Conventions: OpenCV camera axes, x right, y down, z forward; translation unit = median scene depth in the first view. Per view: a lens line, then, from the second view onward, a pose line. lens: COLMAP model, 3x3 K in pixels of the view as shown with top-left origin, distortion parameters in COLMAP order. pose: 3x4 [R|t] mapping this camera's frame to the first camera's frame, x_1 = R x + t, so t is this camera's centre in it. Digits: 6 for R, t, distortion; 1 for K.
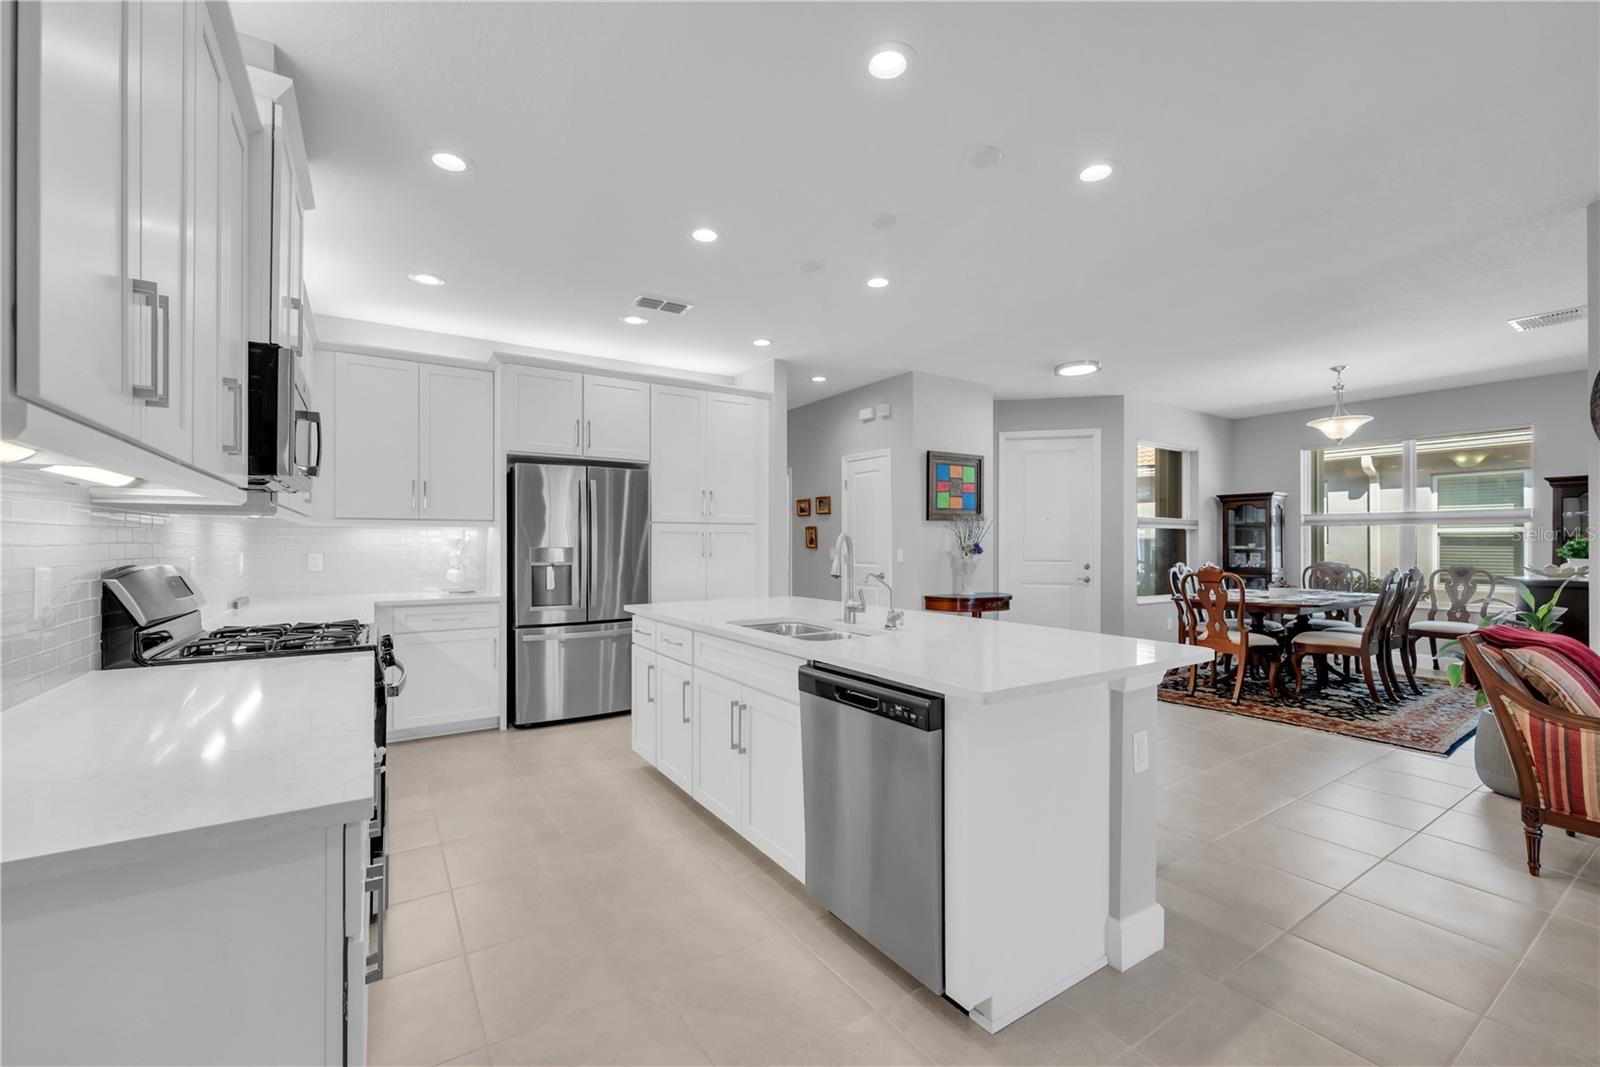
lens RADIAL K [[665.1, 0, 805.6], [0, 665.1, 537.1], [0, 0, 1]] dist [0.001879, 0.000312]
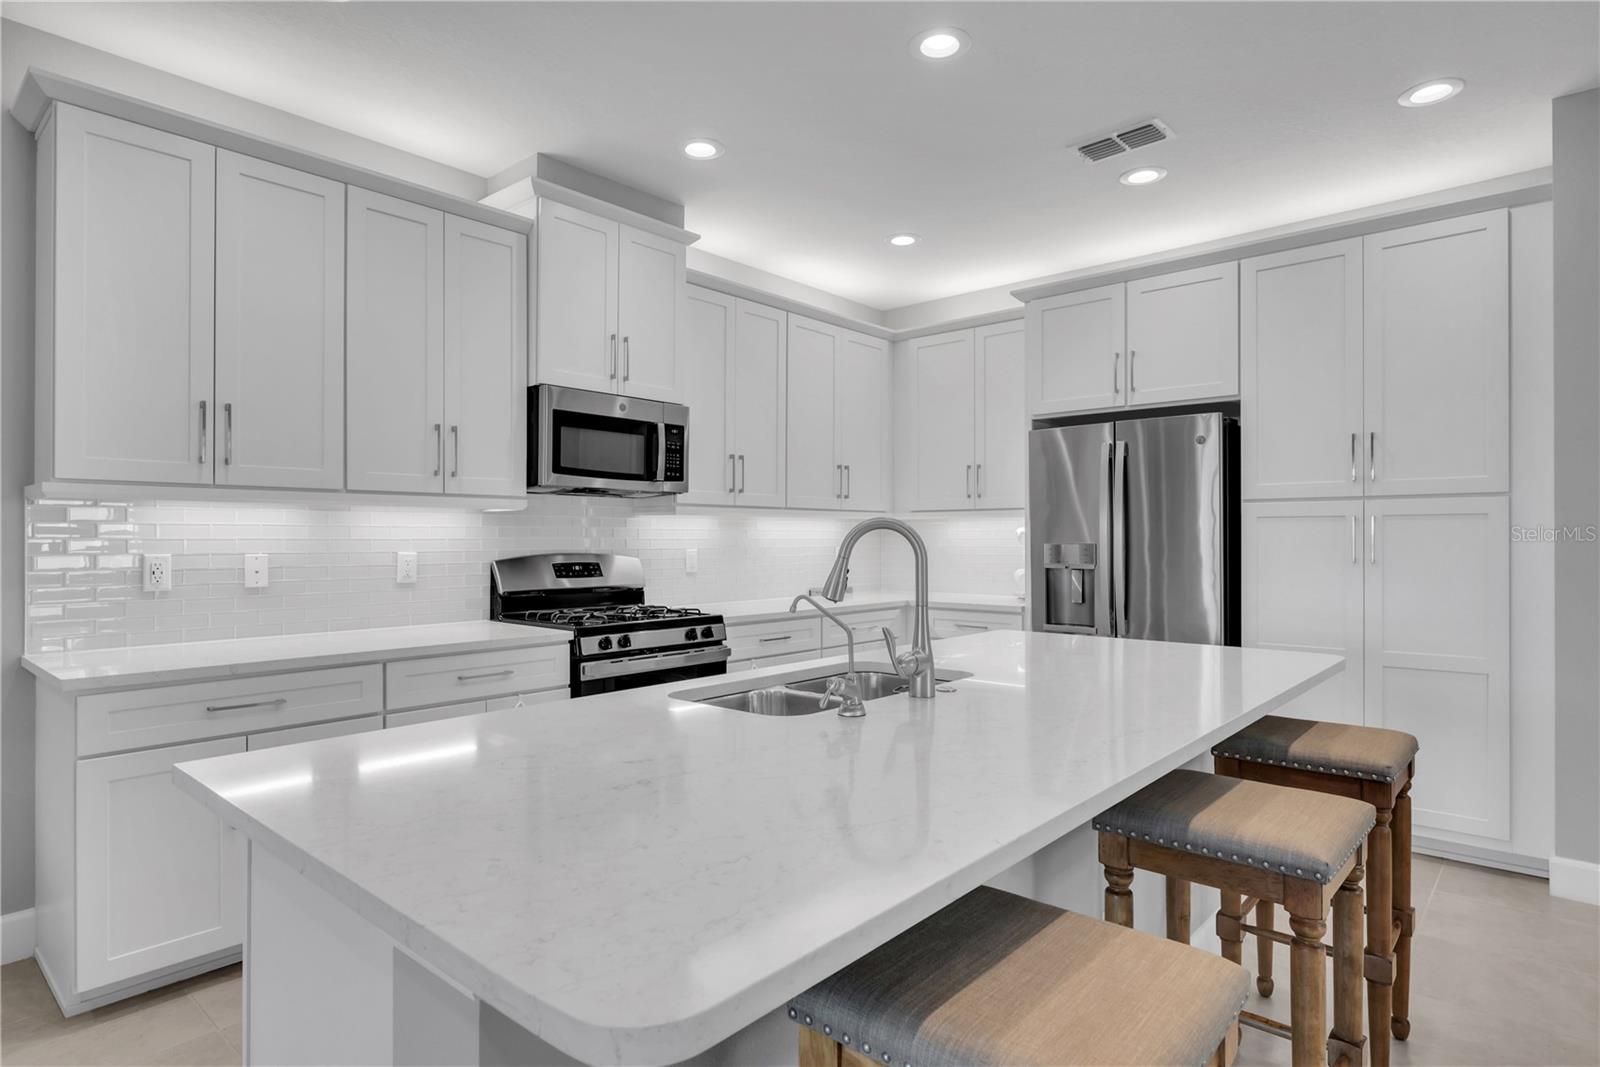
lens RADIAL K [[872.3, 0, 804.8], [0, 872.3, 532.6], [0, 0, 1]] dist [0.001796, -0.000412]
pose [[0.258388, -0.006548, -0.966019, 0.456693], [0.010195, 0.999940, -0.004051, 0.004952], [0.965987, -0.008802, 0.258439, 0.500919]]
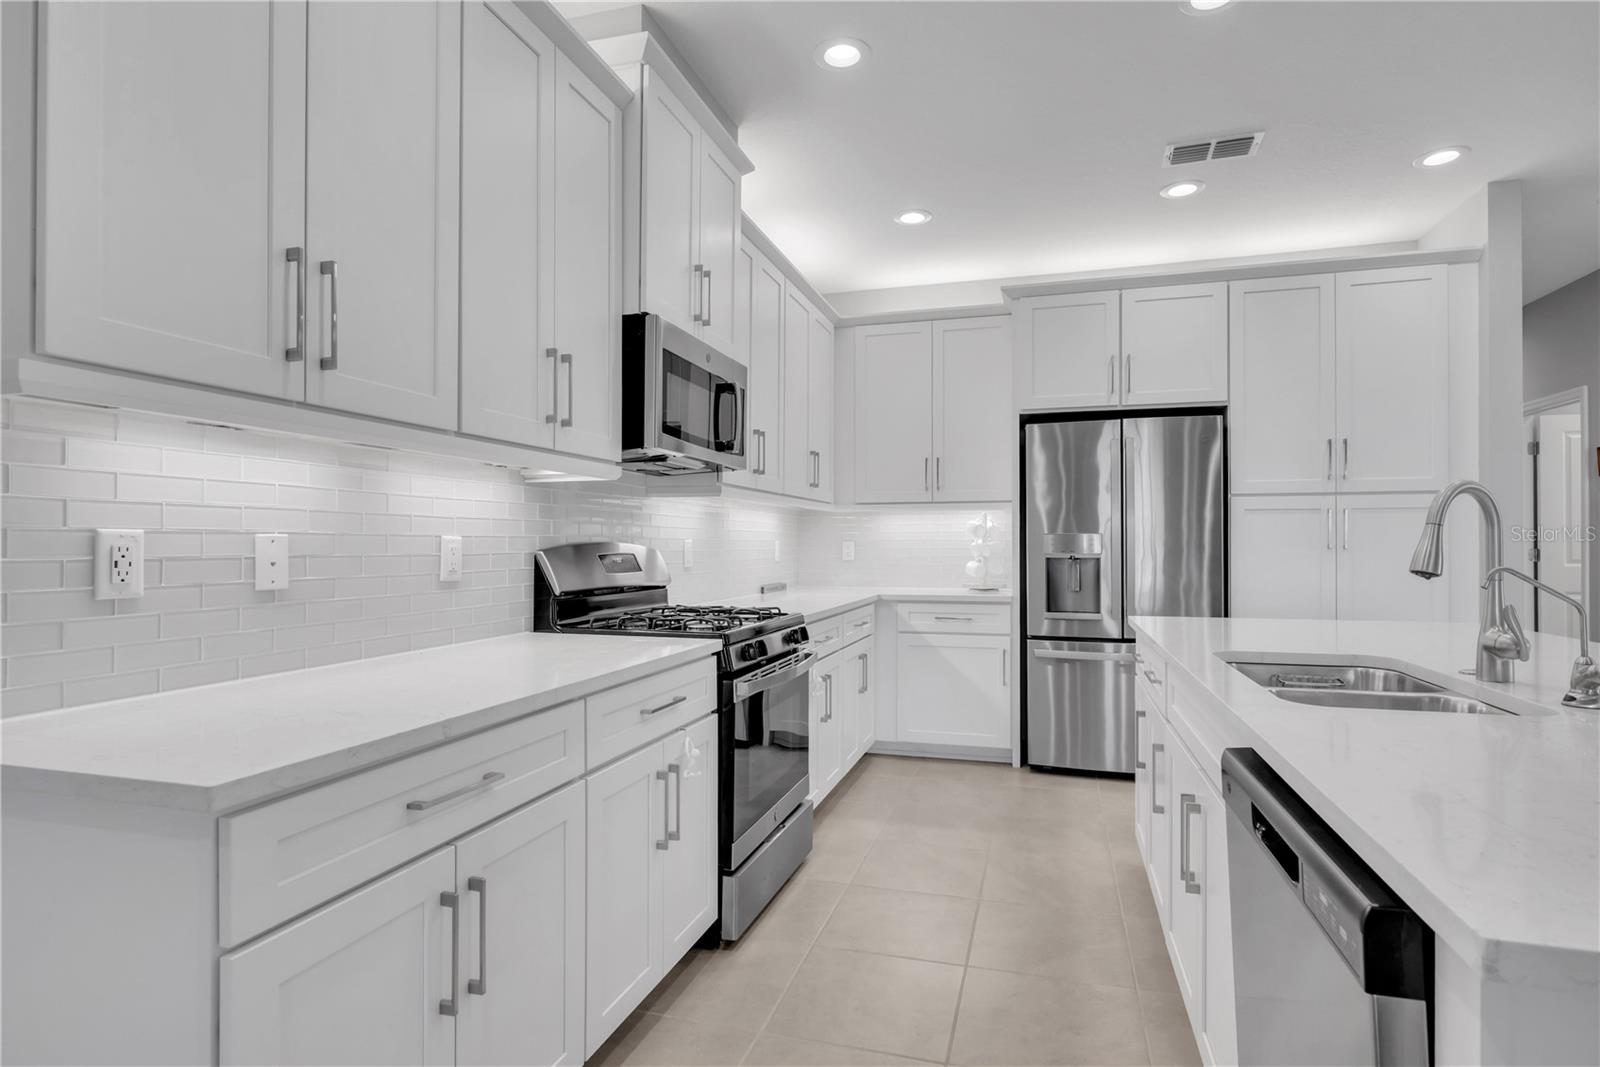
lens RADIAL K [[819.1, 0, 818.3], [0, 819.1, 537.9], [0, 0, 1]] dist [0.001870, 0.000807]
pose [[0.652407, -0.006652, -0.757839, 0.126303], [0.008202, 0.999965, -0.001717, 0.019866], [0.757824, -0.005096, 0.652439, 0.197136]]
